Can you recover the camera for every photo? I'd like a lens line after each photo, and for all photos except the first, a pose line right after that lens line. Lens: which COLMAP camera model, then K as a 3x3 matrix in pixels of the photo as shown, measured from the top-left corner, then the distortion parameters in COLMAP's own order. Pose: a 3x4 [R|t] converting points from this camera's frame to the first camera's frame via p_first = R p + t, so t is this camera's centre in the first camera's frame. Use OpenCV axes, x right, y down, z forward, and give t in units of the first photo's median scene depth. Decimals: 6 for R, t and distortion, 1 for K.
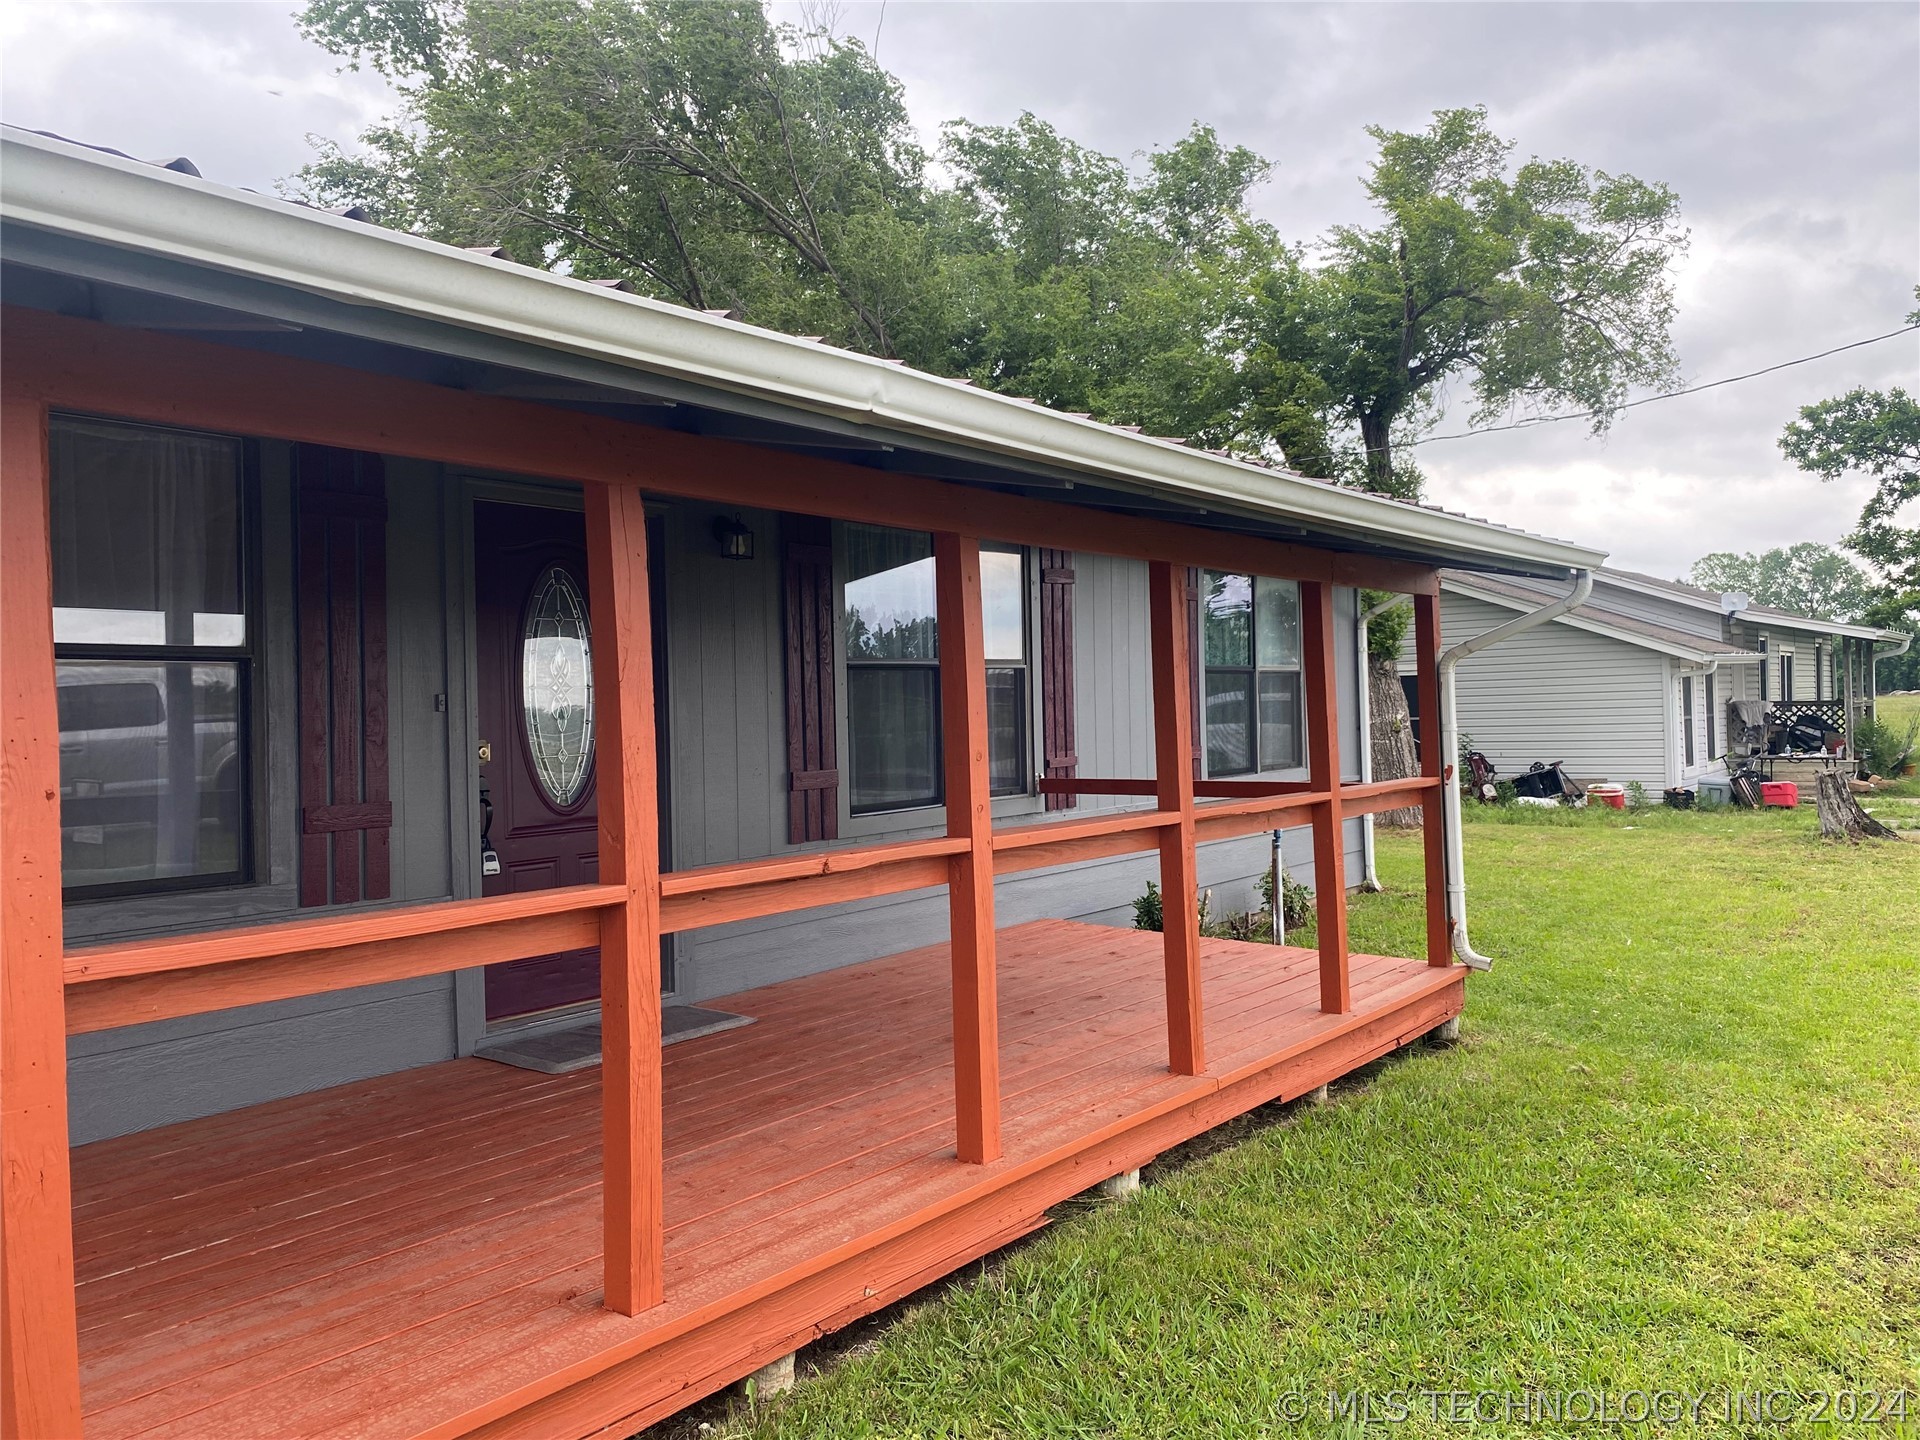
lens RADIAL K [[1461.5, 0, 955.9], [0, 1461.5, 732.9], [0, 0, 1]] dist [0.057609, -0.097935]
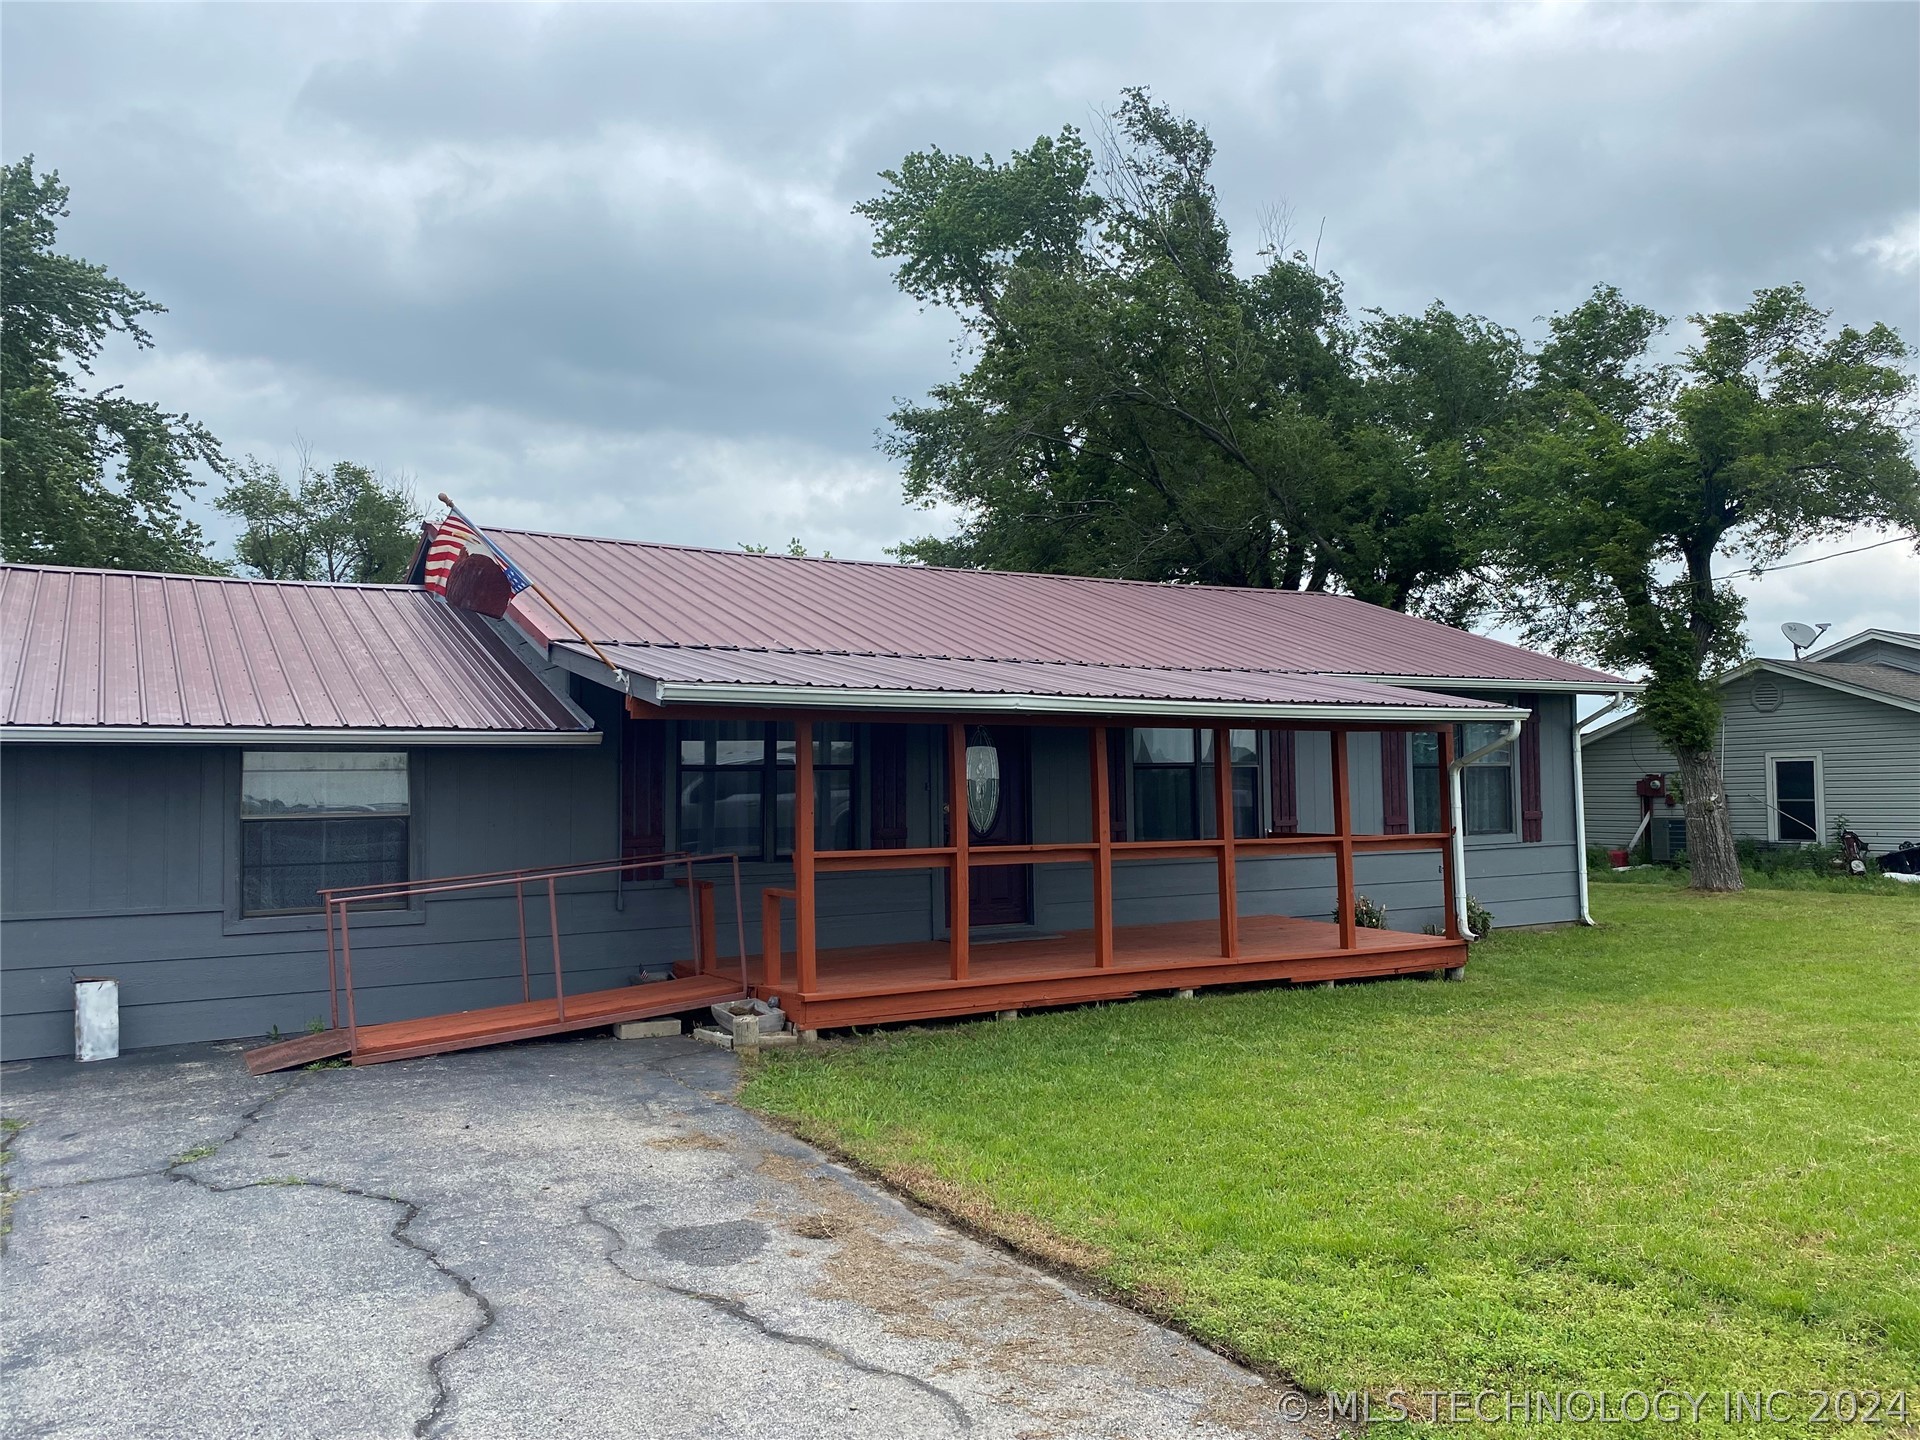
lens RADIAL K [[1444.7, 0, 959.2], [0, 1444.7, 706.4], [0, 0, 1]] dist [0.103969, -0.169399]
pose [[0.930973, -0.008937, -0.364977, 0.239758], [-0.015181, 0.997888, -0.063158, -0.001623], [0.364771, 0.064339, 0.928872, -0.505875]]
